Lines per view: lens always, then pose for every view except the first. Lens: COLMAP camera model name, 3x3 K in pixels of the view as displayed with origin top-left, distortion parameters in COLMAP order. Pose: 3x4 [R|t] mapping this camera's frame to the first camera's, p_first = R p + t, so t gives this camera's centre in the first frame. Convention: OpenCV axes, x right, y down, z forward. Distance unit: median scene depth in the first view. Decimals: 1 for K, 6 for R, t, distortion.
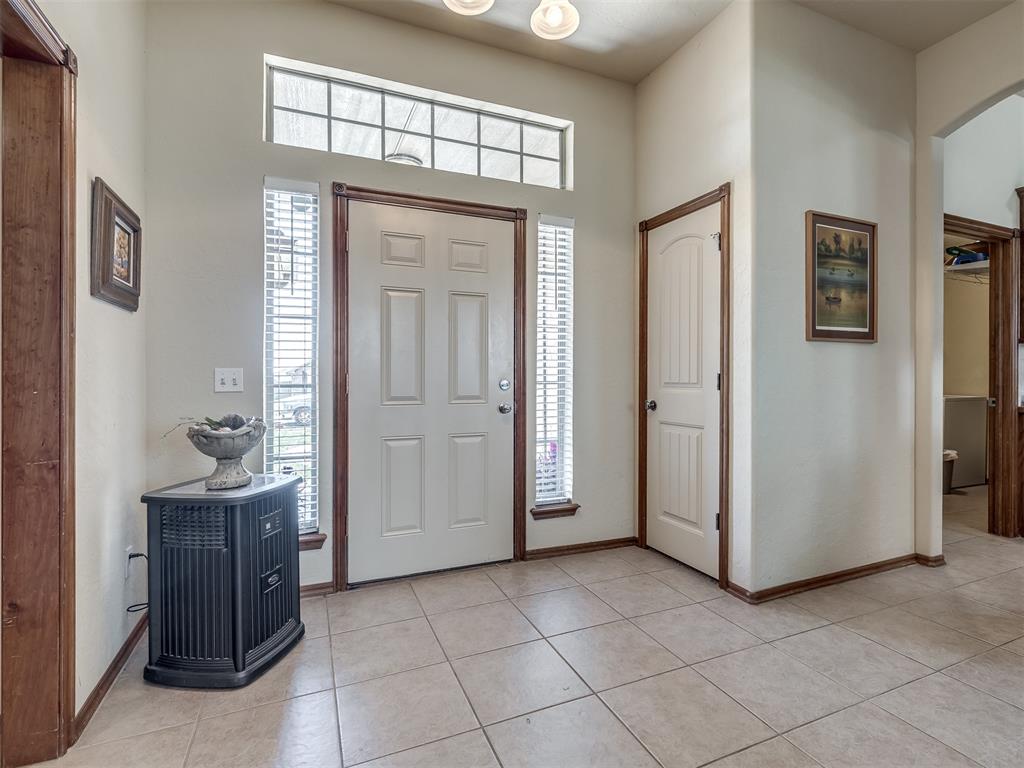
lens RADIAL K [[486.0, 0, 528.9], [0, 486.0, 380.7], [0, 0, 1]] dist [-0.003557, 0.000822]
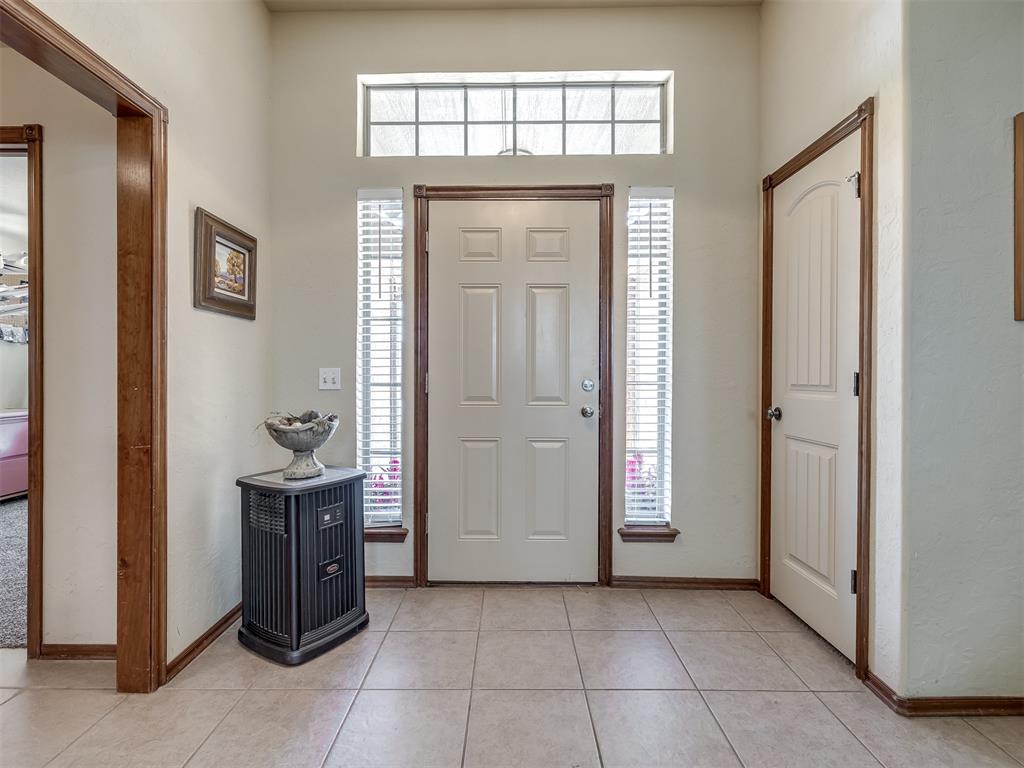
lens RADIAL K [[486.0, 0, 511.8], [0, 486.0, 379.5], [0, 0, 1]] dist [-0.003557, 0.000822]
pose [[0.920295, 0.004862, -0.391195, 0.193334], [-0.004540, 0.999988, 0.001747, -0.003477], [0.391199, 0.000169, 0.920306, 0.145996]]
